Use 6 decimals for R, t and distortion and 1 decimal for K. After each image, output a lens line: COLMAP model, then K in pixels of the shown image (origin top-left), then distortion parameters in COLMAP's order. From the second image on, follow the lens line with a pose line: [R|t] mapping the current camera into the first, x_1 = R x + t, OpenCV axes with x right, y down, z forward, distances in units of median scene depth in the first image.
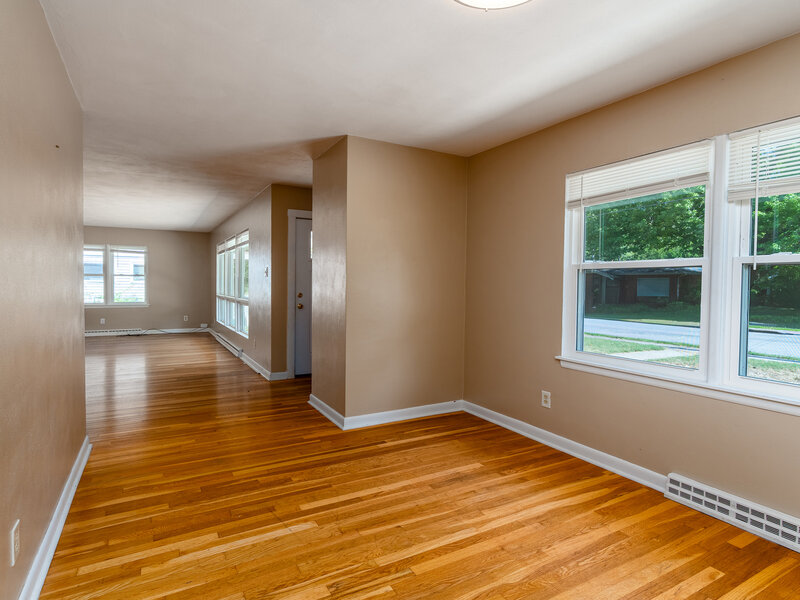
lens RADIAL K [[469.6, 0, 400.5], [0, 469.6, 294.9], [0, 0, 1]] dist [-0.008921, 0.000578]
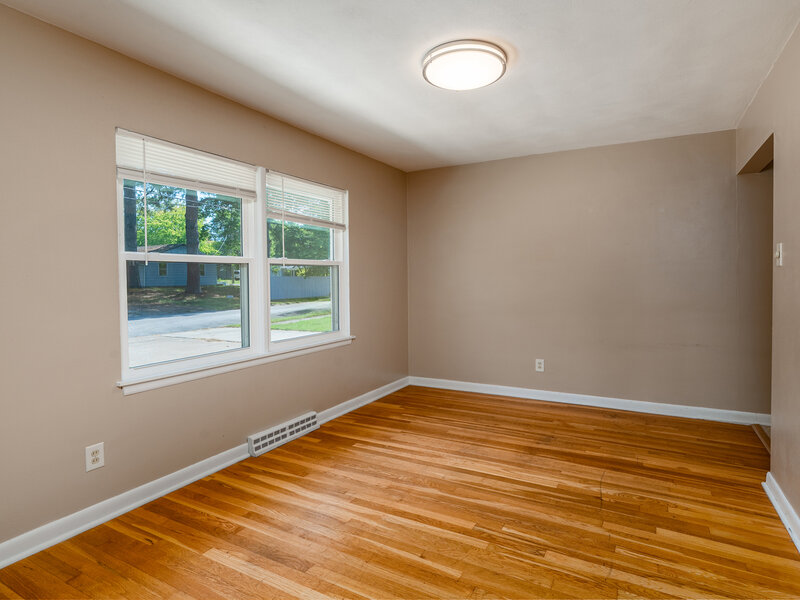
lens RADIAL K [[469.6, 0, 400.5], [0, 469.6, 294.9], [0, 0, 1]] dist [-0.008921, 0.000578]
pose [[-0.550873, -0.037497, 0.833746, -0.667221], [0.024617, 0.997825, 0.061142, -0.047894], [-0.834226, 0.054206, -0.548752, 1.430389]]
